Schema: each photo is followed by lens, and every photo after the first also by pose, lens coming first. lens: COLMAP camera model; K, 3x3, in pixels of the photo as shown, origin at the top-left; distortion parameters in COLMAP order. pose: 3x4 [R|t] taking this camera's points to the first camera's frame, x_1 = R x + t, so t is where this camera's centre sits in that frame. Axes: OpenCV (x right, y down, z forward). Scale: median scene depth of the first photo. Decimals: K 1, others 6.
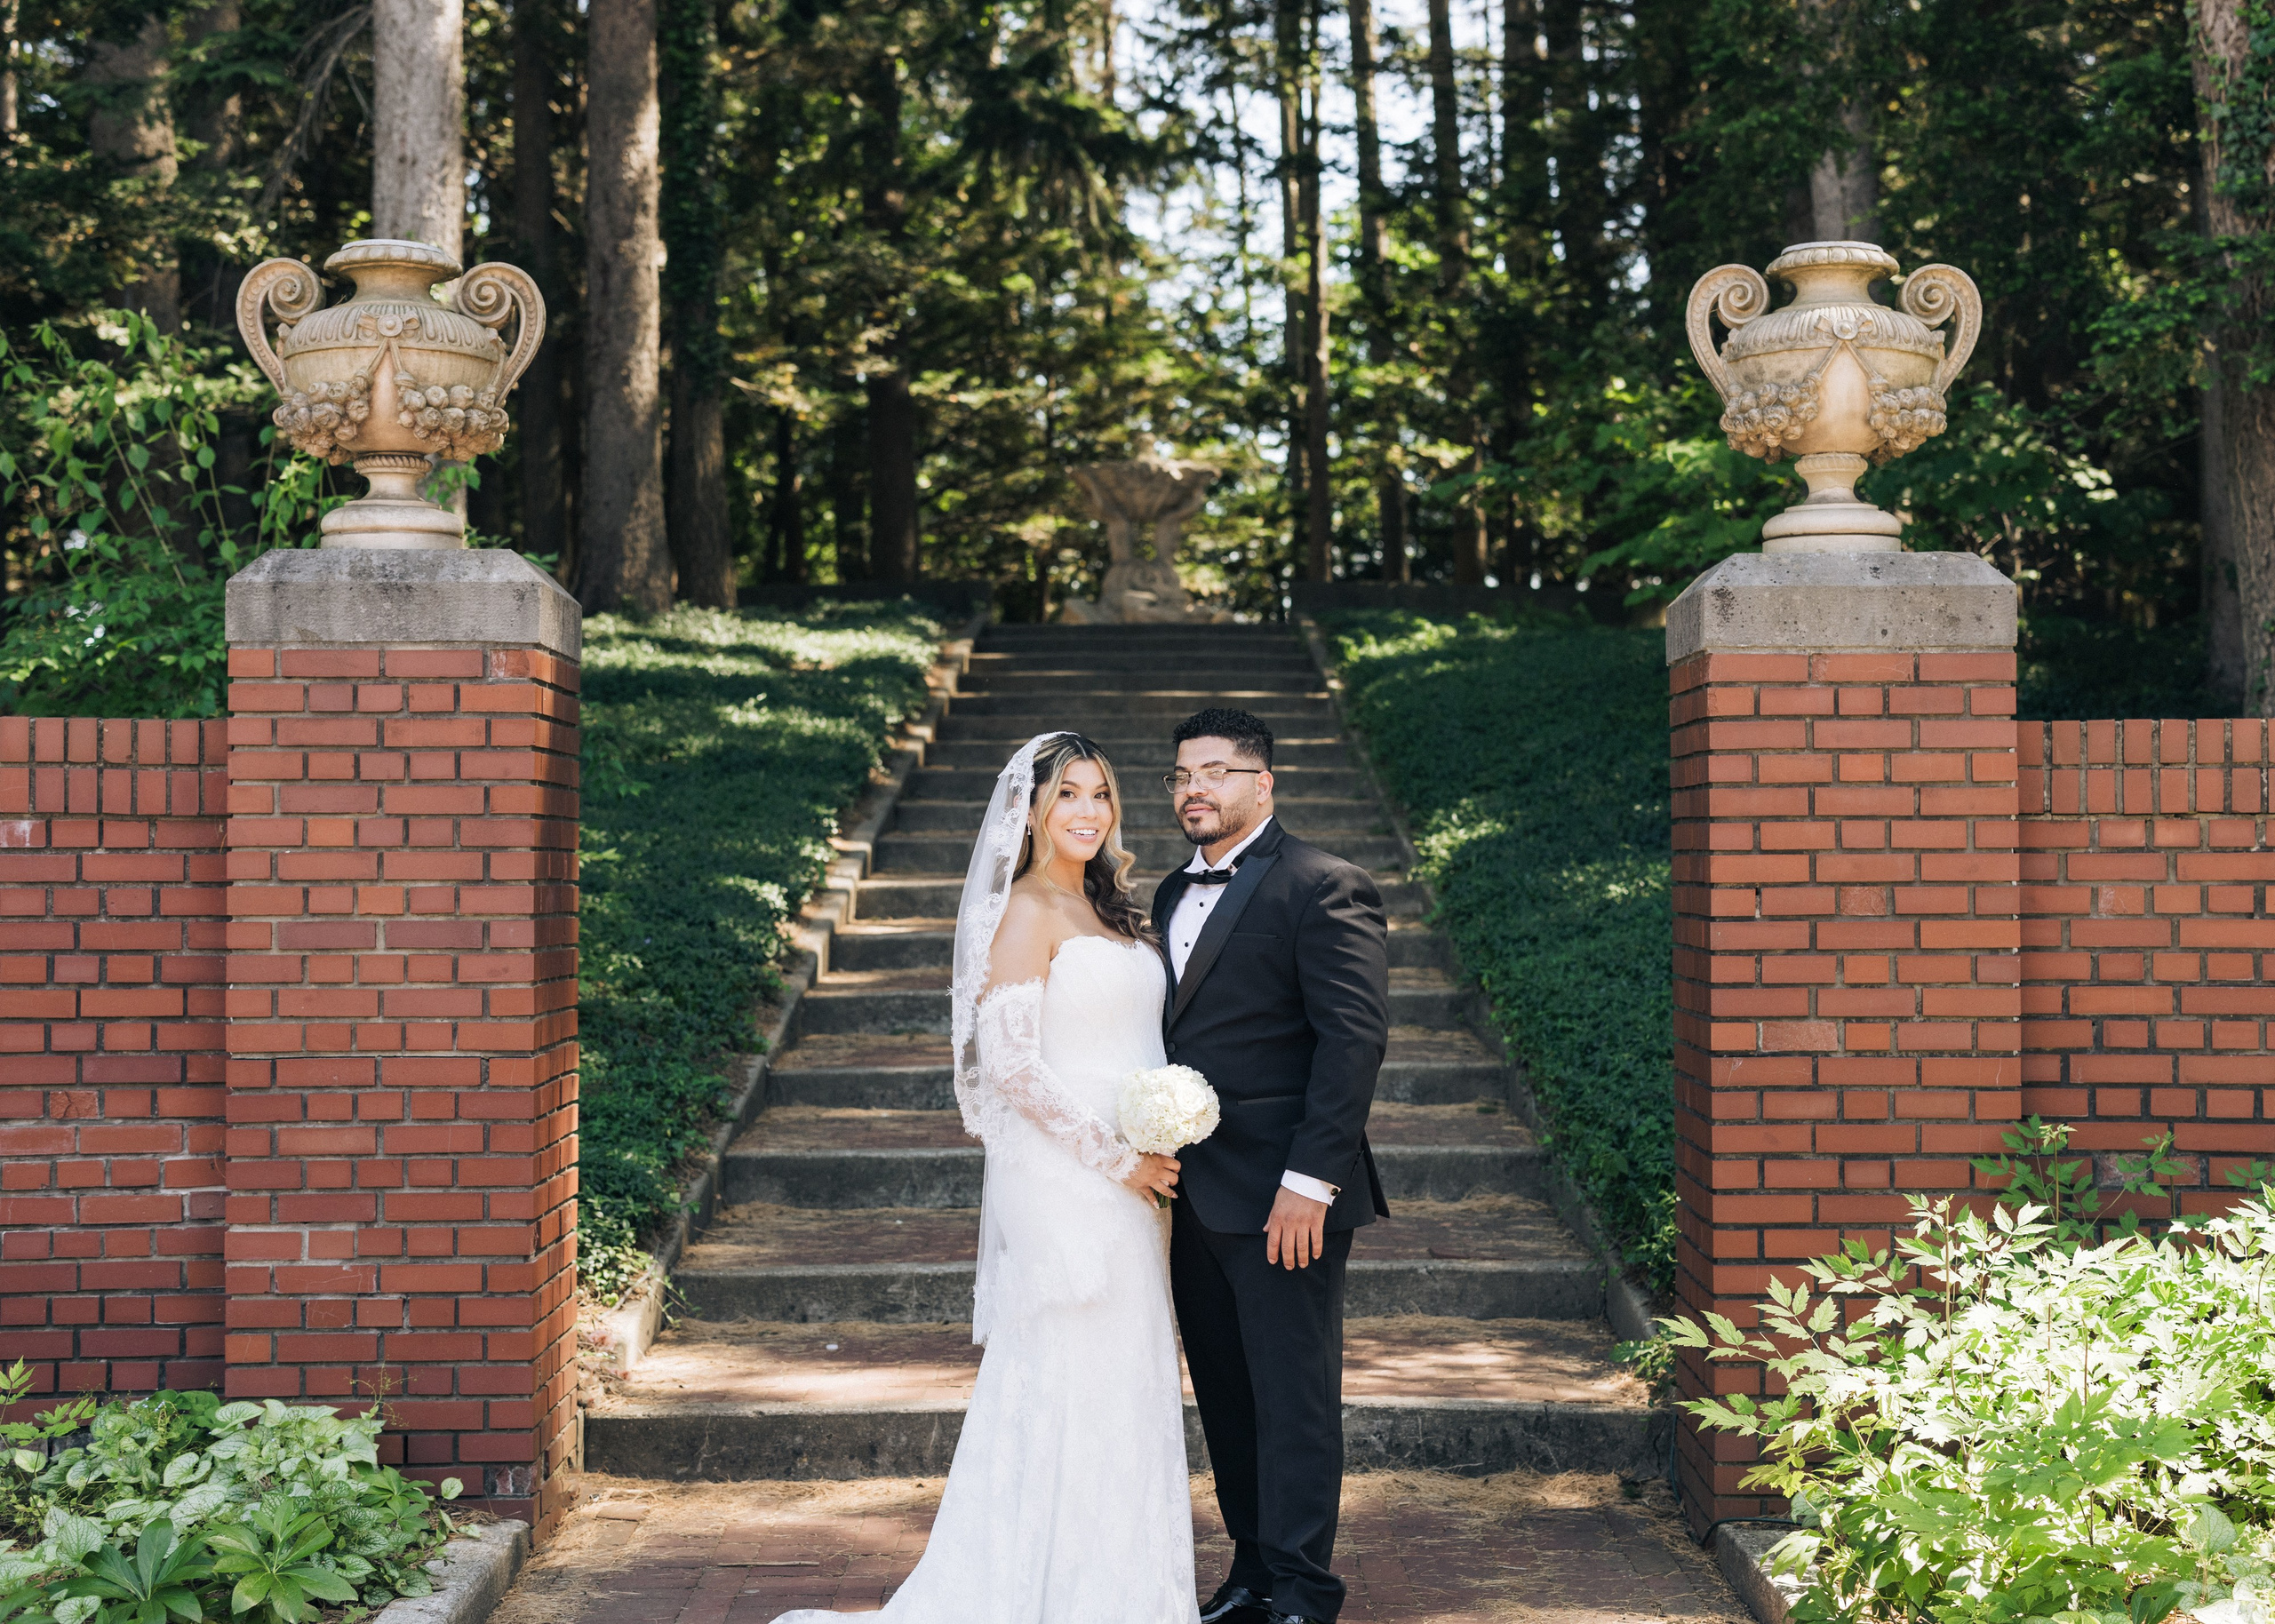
lens RADIAL K [[3570.6, 0, 1188.9], [0, 3570.6, 801.8], [0, 0, 1]] dist [0.015819, 0.036264]
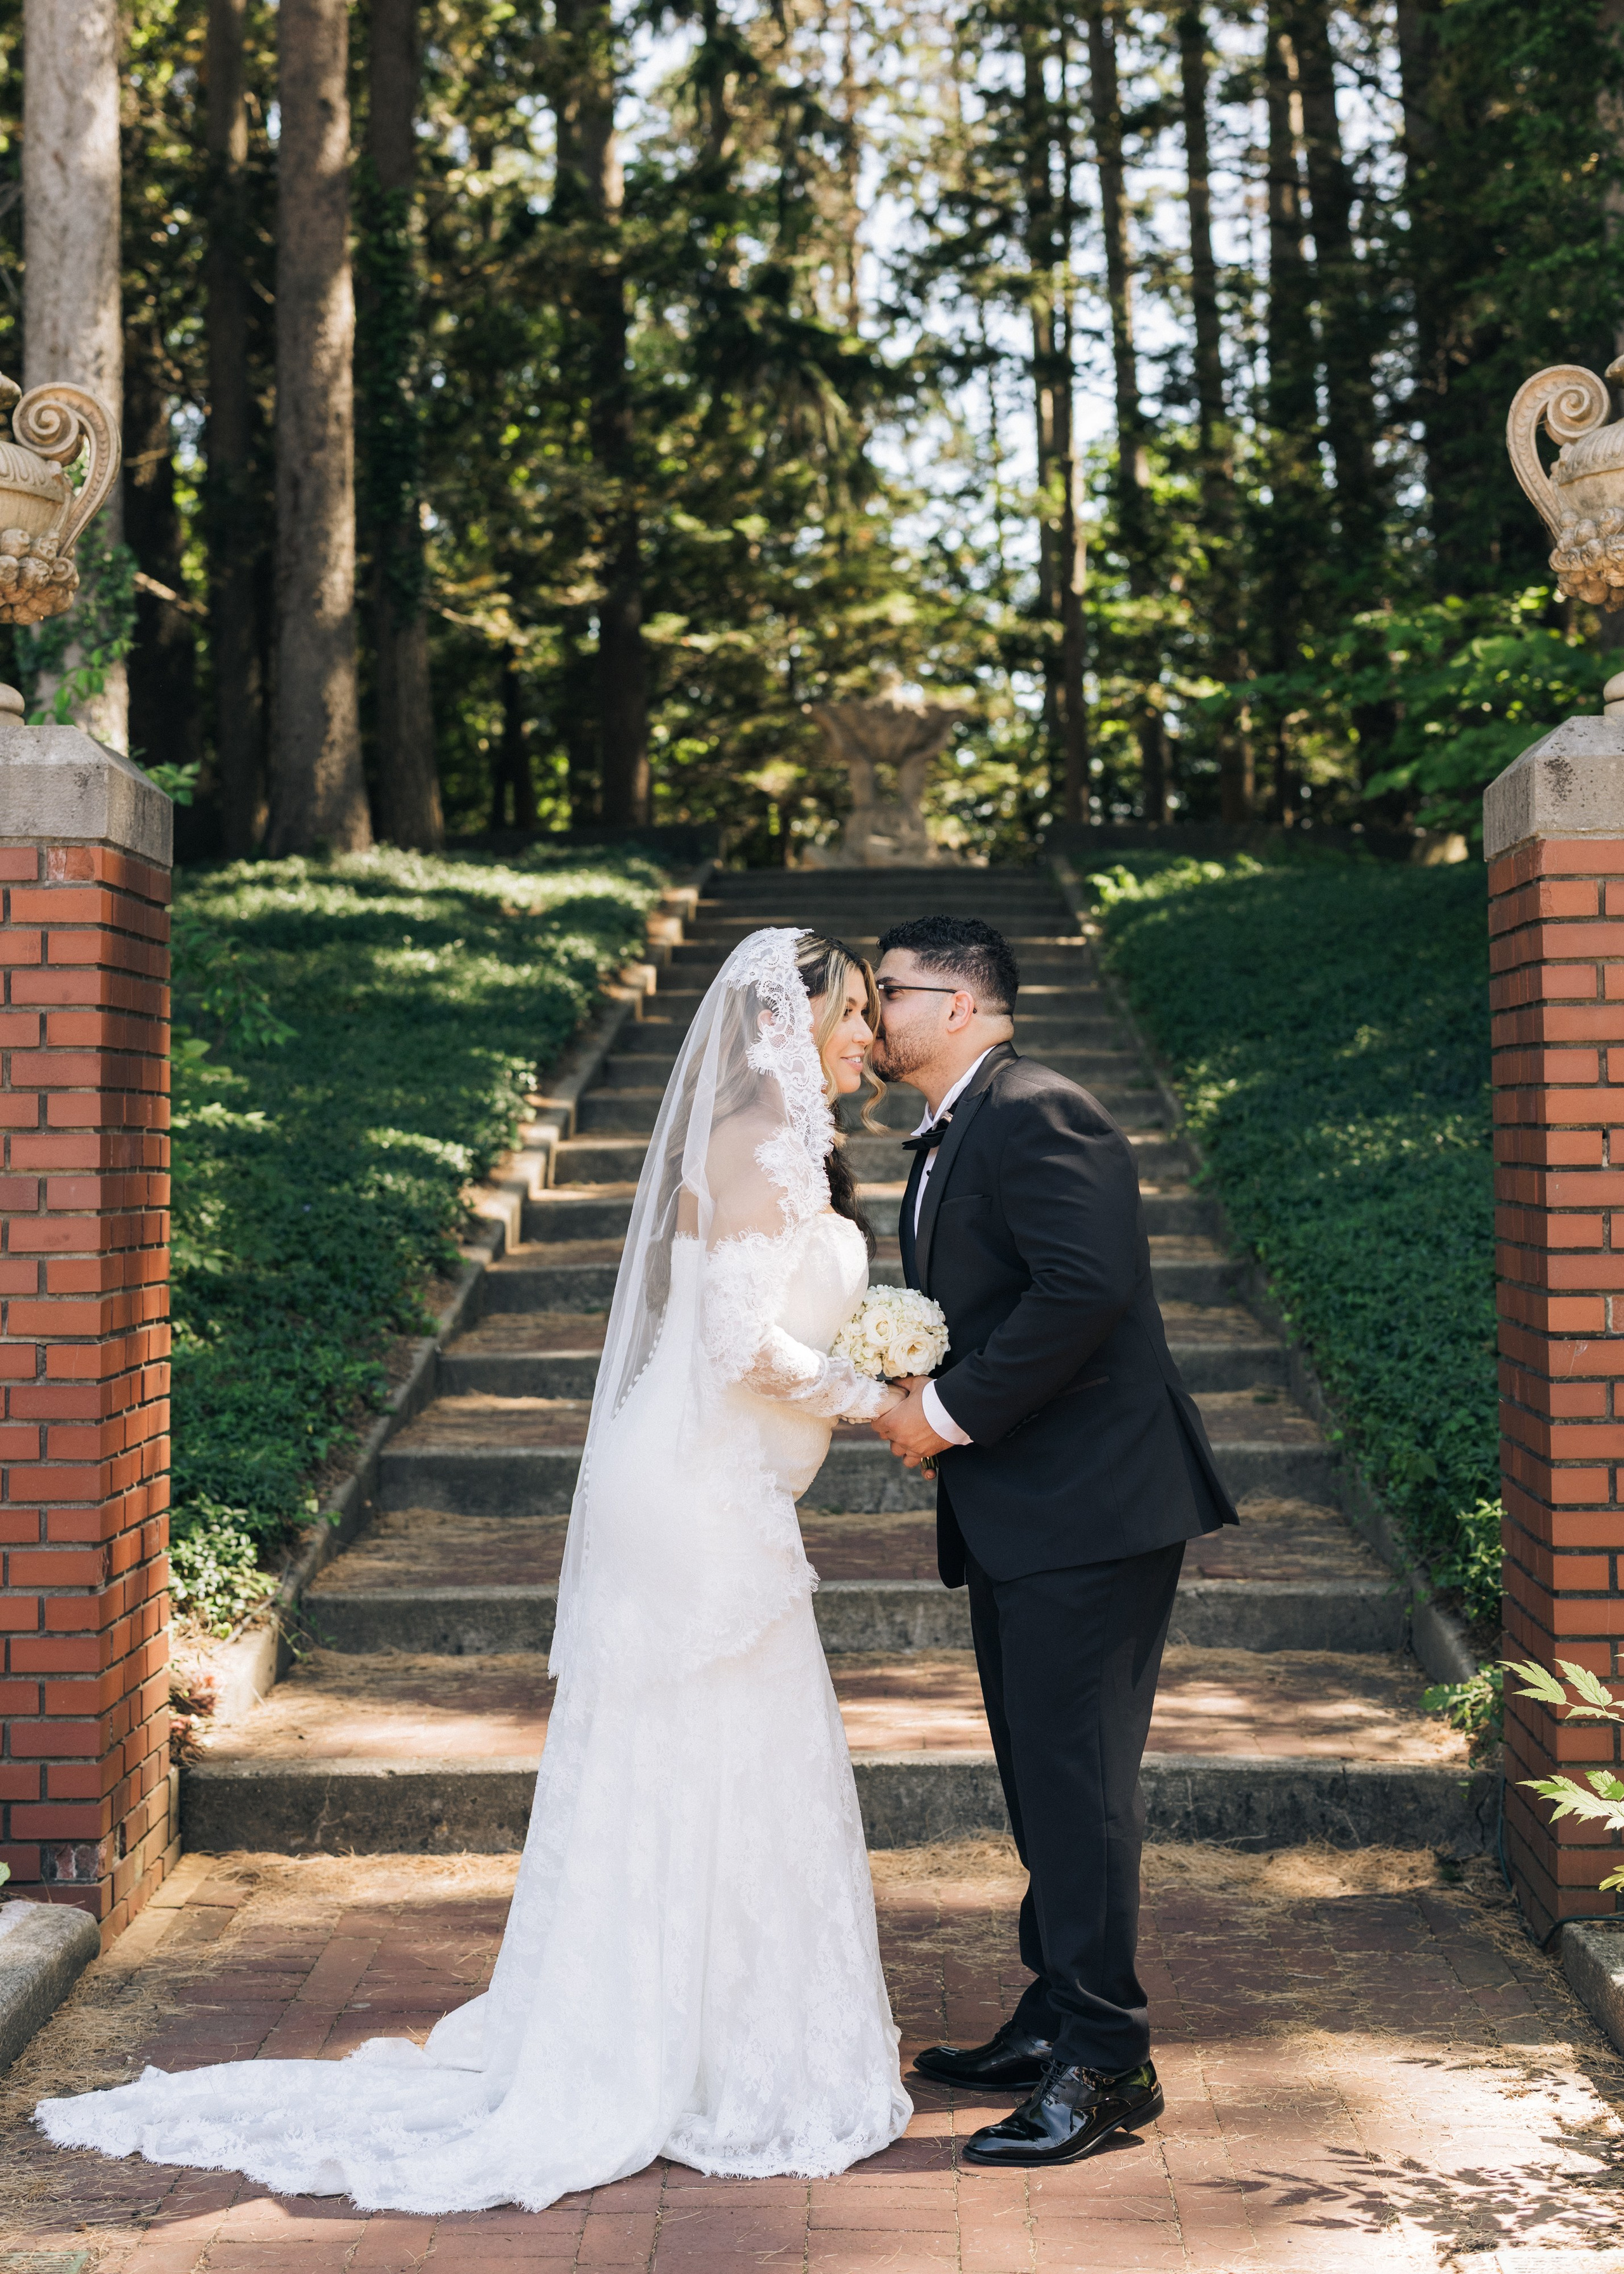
lens RADIAL K [[3677.5, 0, 790.6], [0, 3677.5, 1022.7], [0, 0, 1]] dist [0.028570, -0.065081]
pose [[0.999087, -0.006135, -0.042286, 0.010765], [0.005575, 0.999895, -0.013356, 0.009976], [0.042363, 0.013108, 0.999016, 0.160370]]
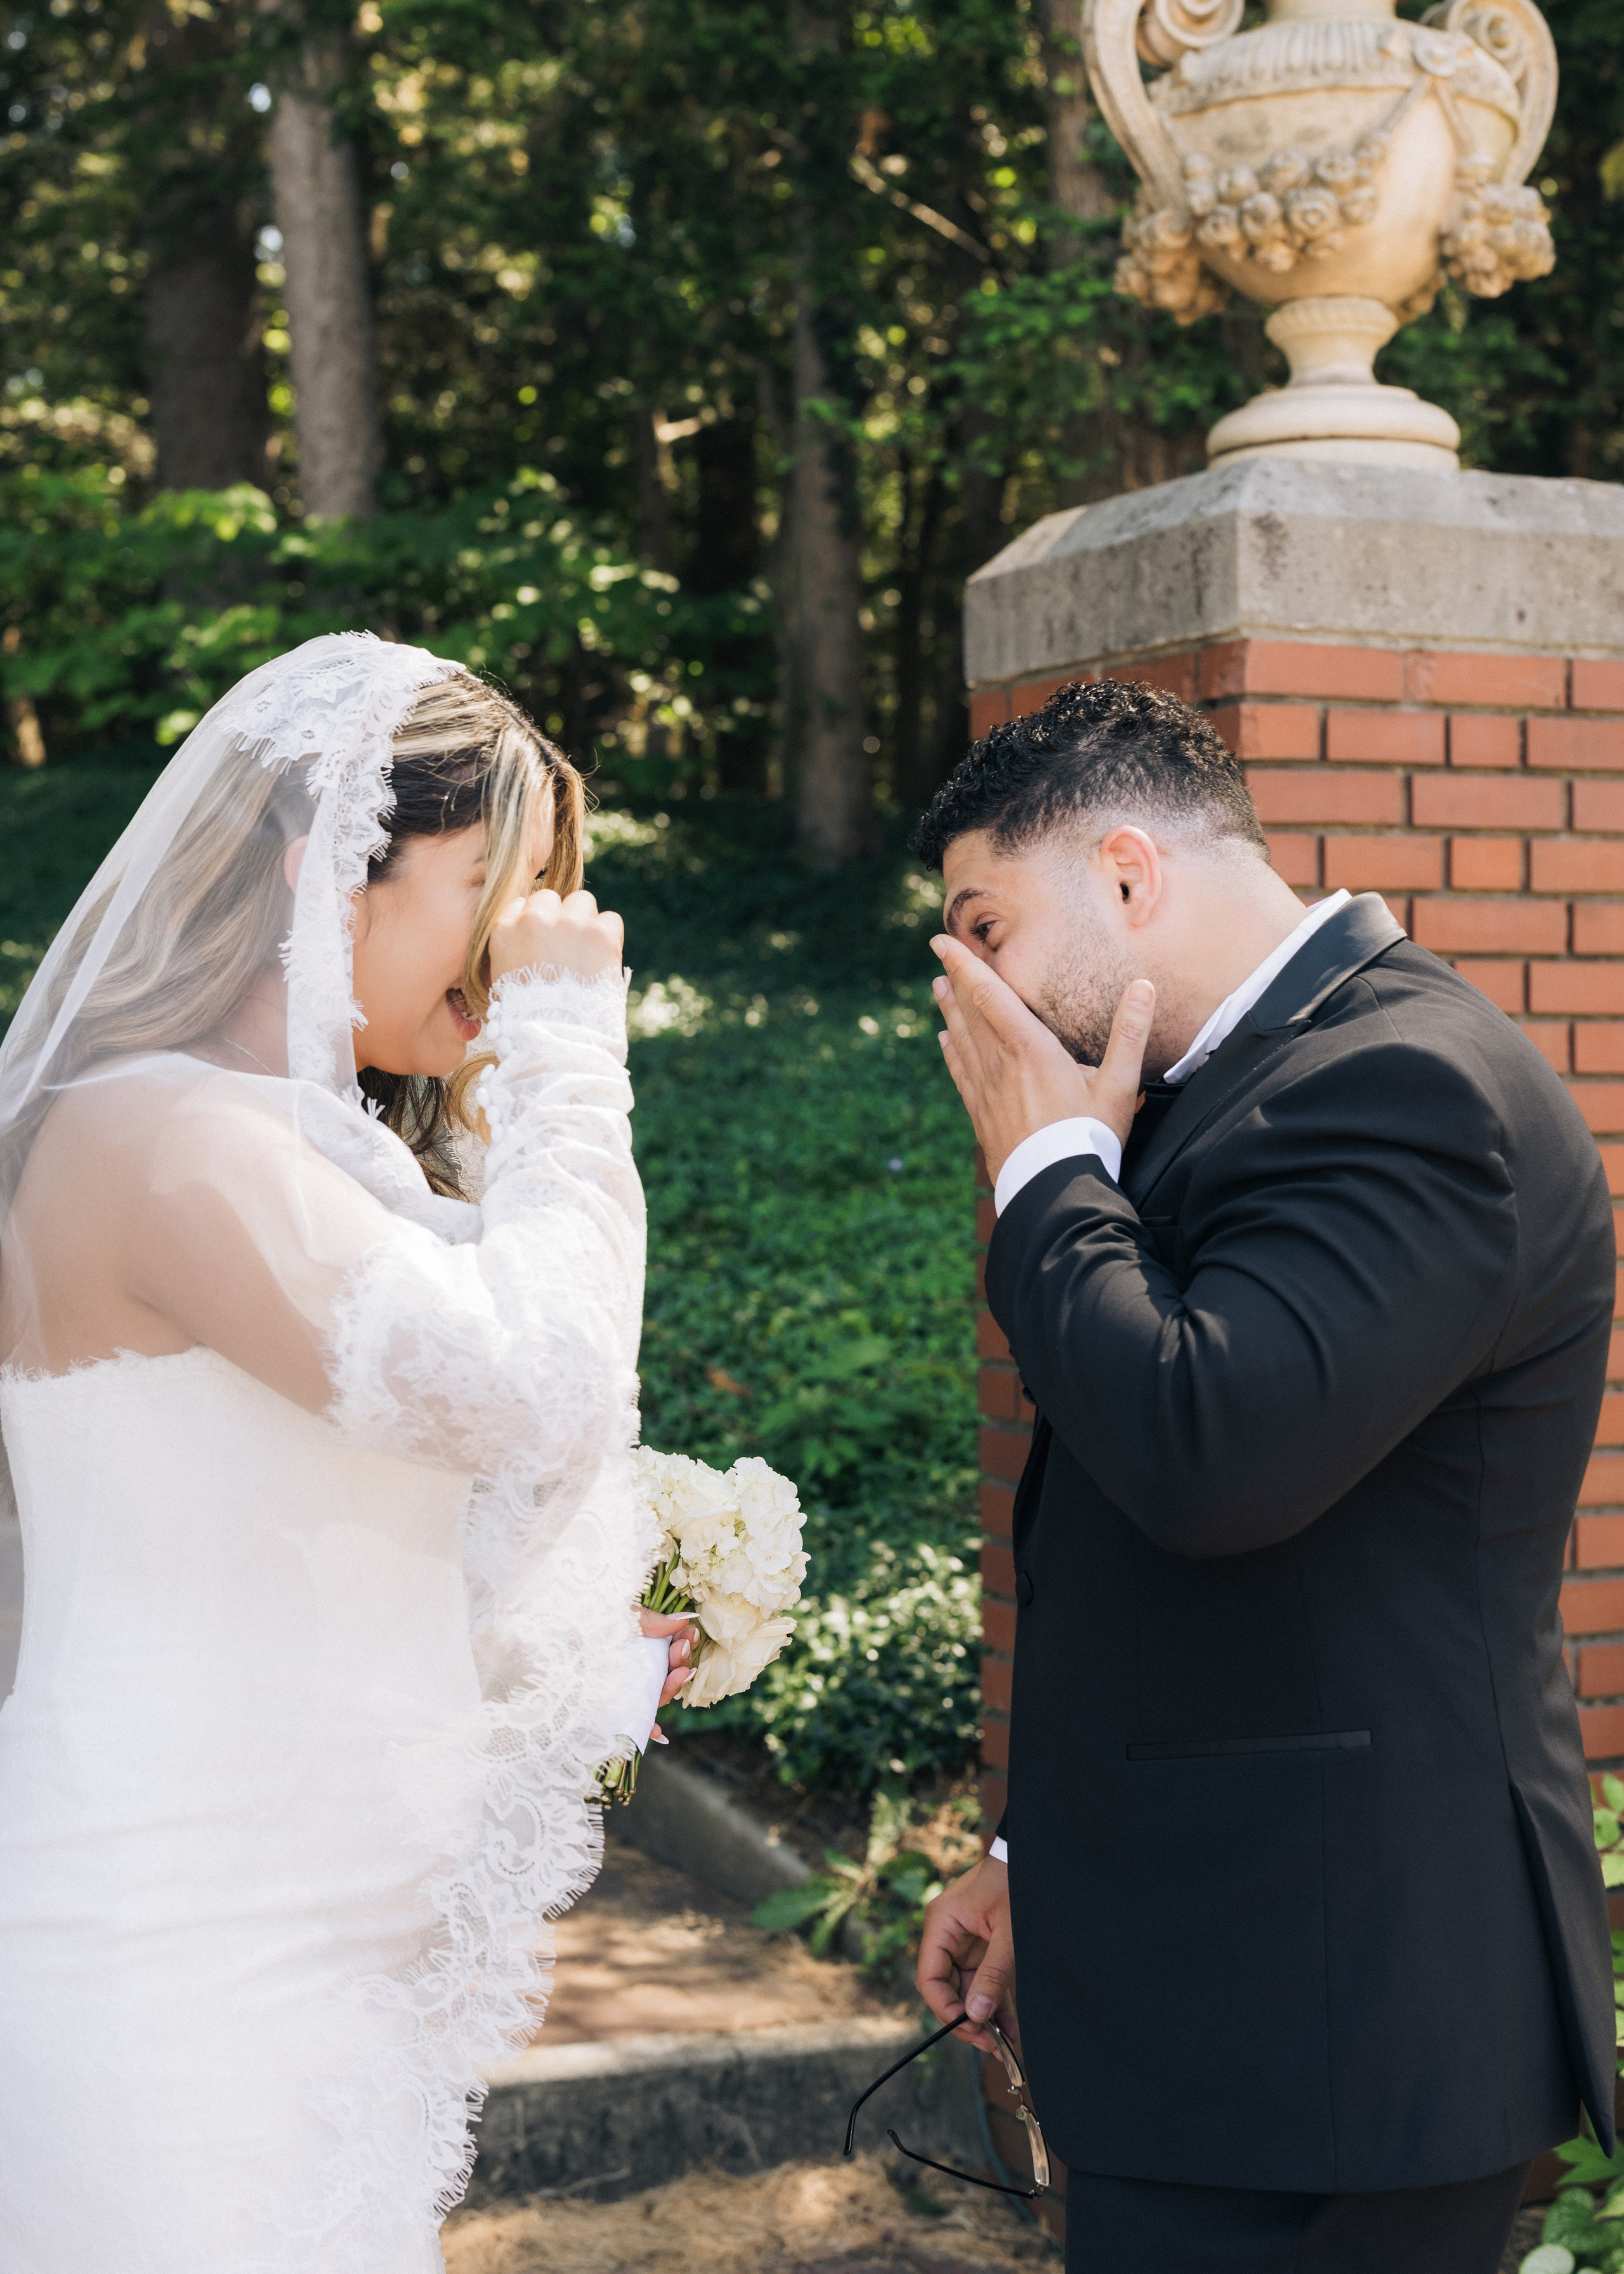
lens RADIAL K [[3569.3, 0, 850.9], [0, 3569.3, 1035.0], [0, 0, 1]] dist [0.015819, 0.036264]
pose [[0.895611, 0.003058, 0.444827, -0.137035], [-0.005295, 0.999979, 0.003788, 0.014764], [-0.444806, -0.005748, 0.895608, 0.553337]]
